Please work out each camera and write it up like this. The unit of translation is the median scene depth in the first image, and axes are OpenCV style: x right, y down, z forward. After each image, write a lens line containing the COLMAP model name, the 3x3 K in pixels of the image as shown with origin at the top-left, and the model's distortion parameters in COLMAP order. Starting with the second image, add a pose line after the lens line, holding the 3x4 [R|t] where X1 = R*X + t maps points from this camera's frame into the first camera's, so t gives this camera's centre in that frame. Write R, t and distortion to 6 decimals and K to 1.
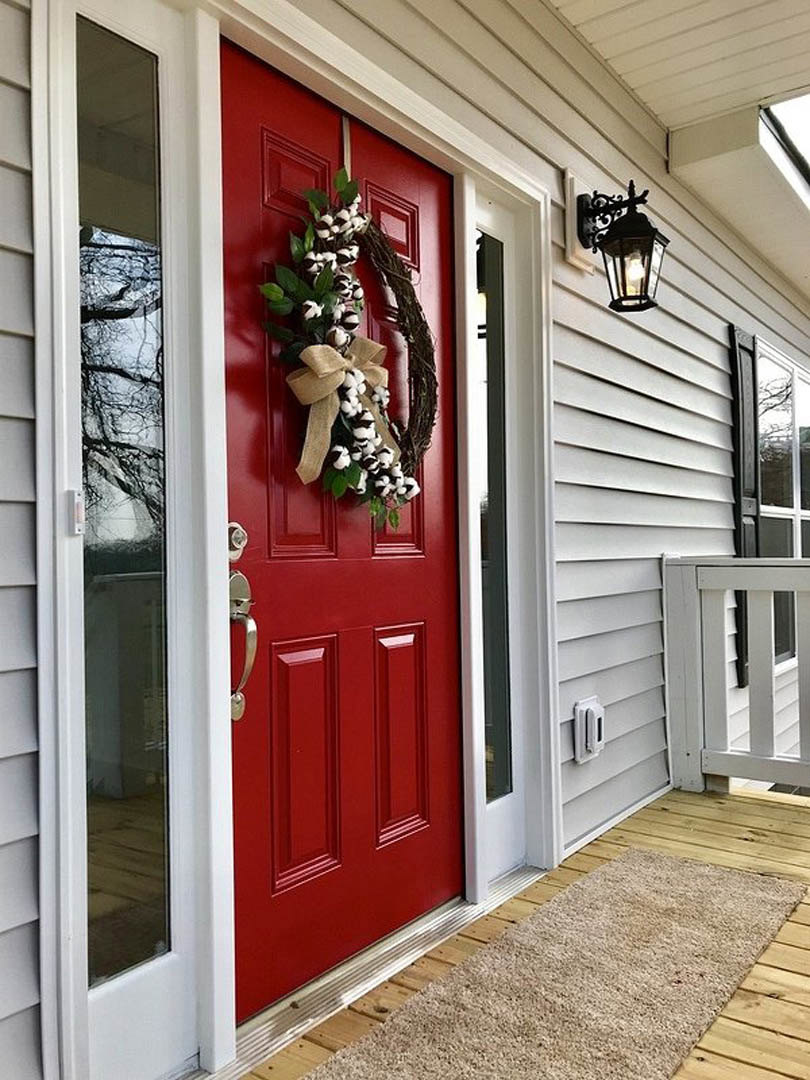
lens RADIAL K [[887.7, 0, 405.0], [0, 887.7, 540.0], [0, 0, 1]] dist [0.023751, 0.004255]
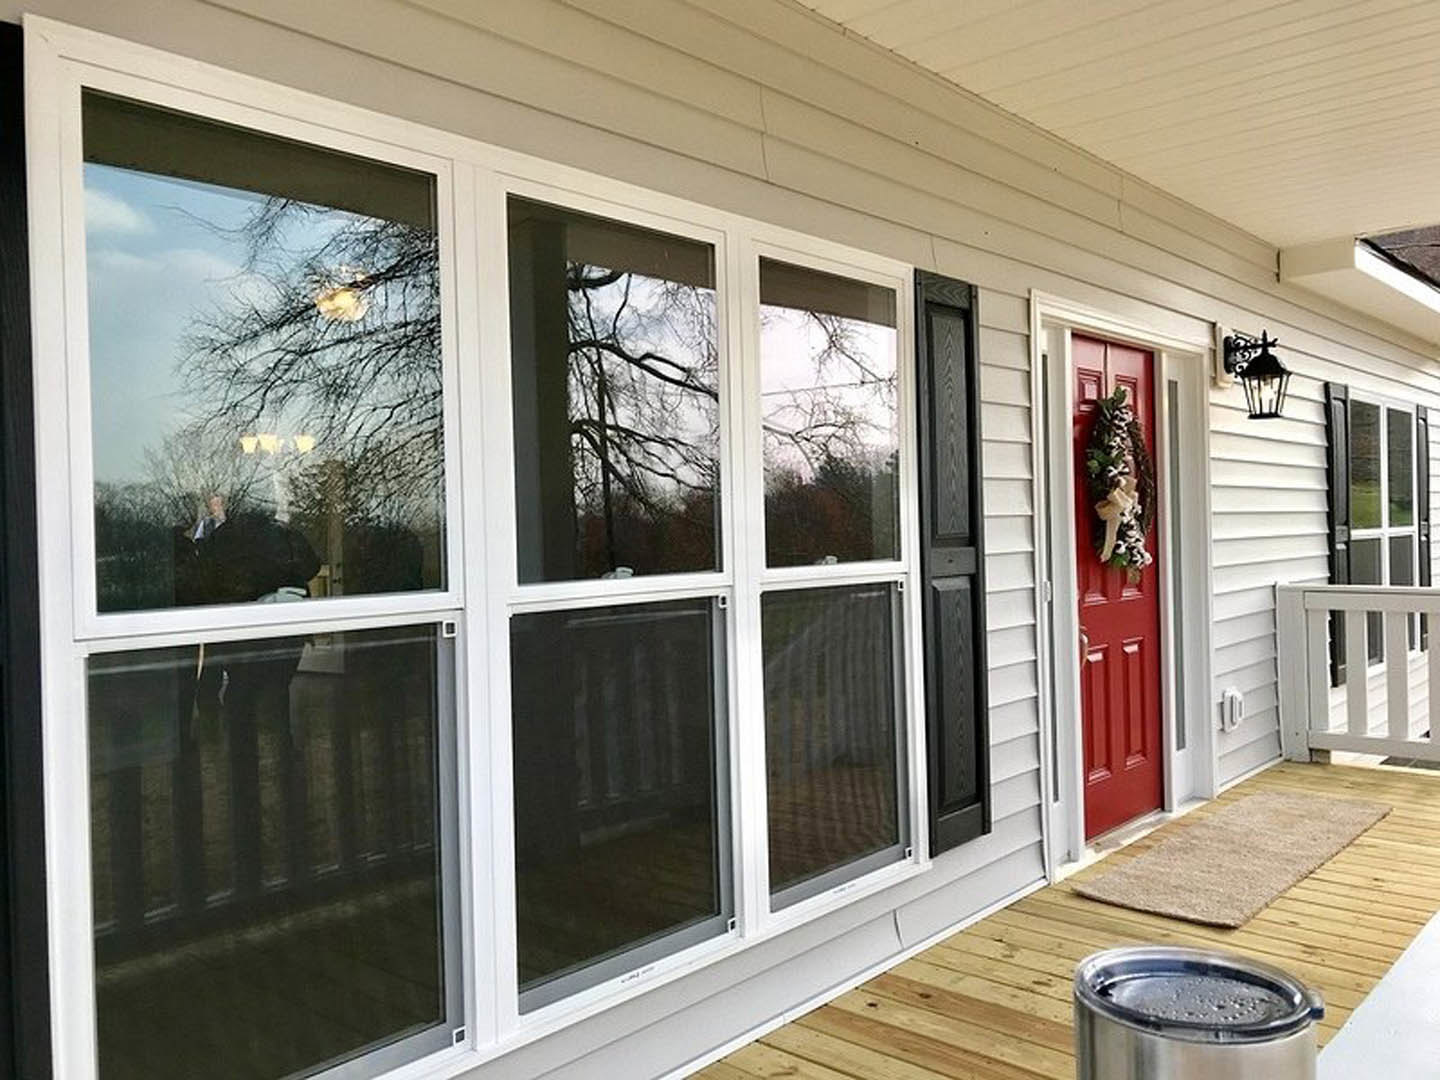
lens RADIAL K [[1158.8, 0, 720.0], [0, 1158.8, 540.0], [0, 0, 1]] dist [-0.049976, 0.148044]
pose [[0.994519, -0.005573, -0.104408, -0.448642], [0.008016, 0.999704, 0.022991, -0.118823], [0.104249, -0.023702, 0.994269, -1.000951]]
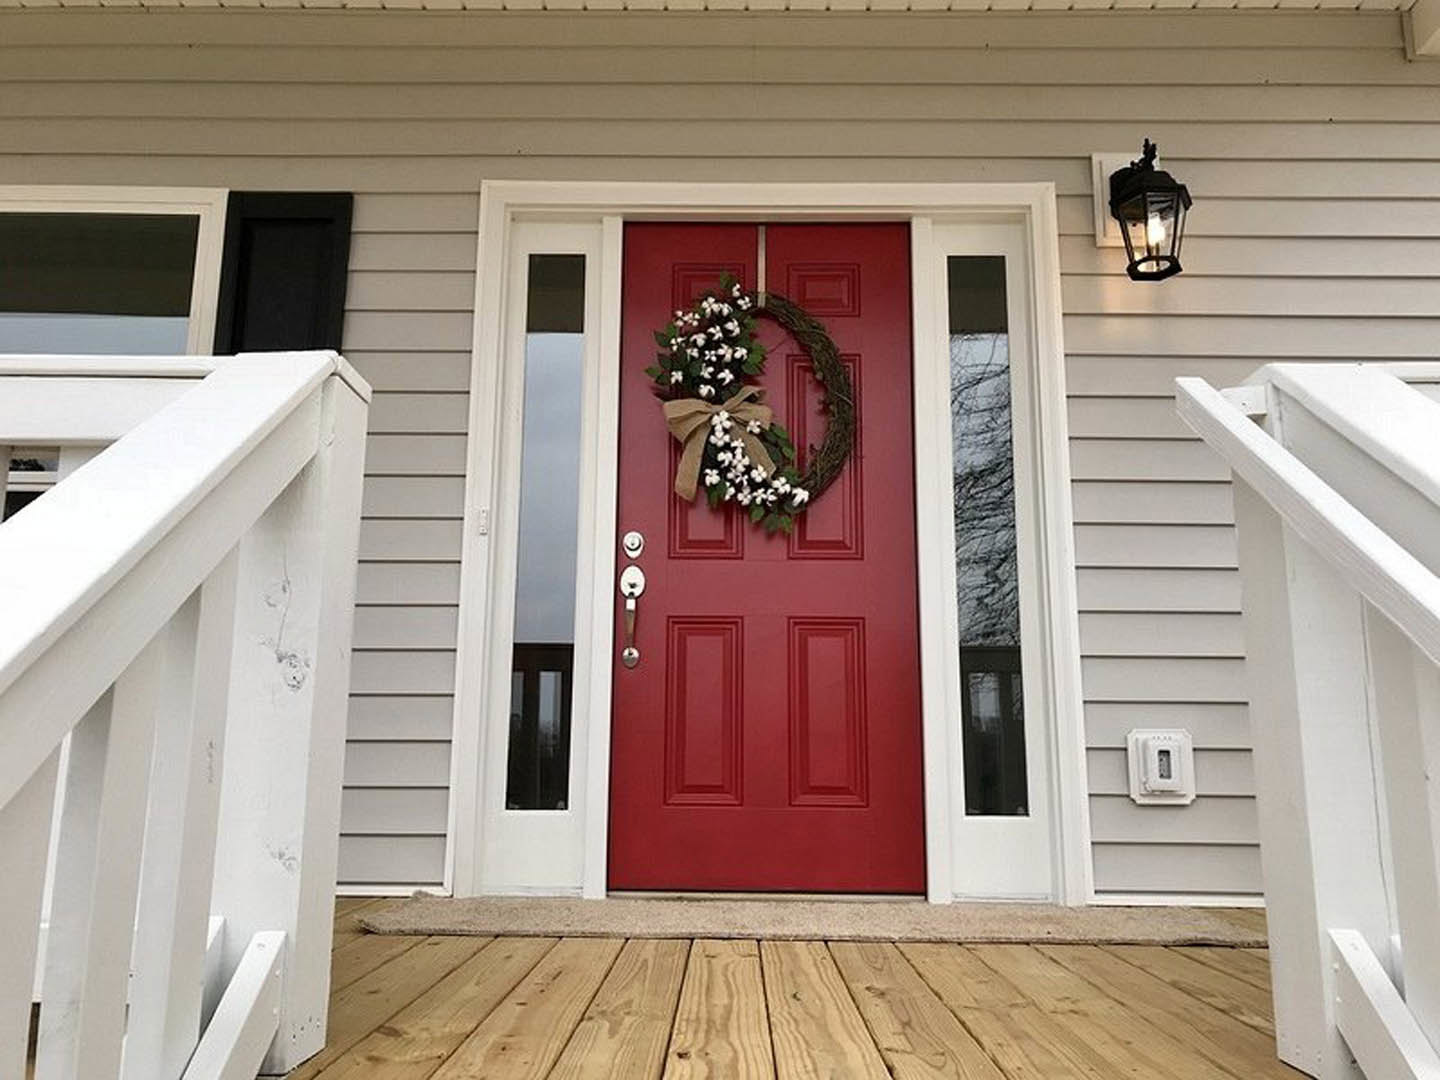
lens RADIAL K [[1158.8, 0, 720.0], [0, 1158.8, 540.0], [0, 0, 1]] dist [-0.049976, 0.148044]
pose [[0.578136, -0.127087, -0.805982, 0.921993], [-0.012714, 0.986273, -0.164634, 0.198312], [0.815841, 0.105428, 0.568584, 0.028056]]
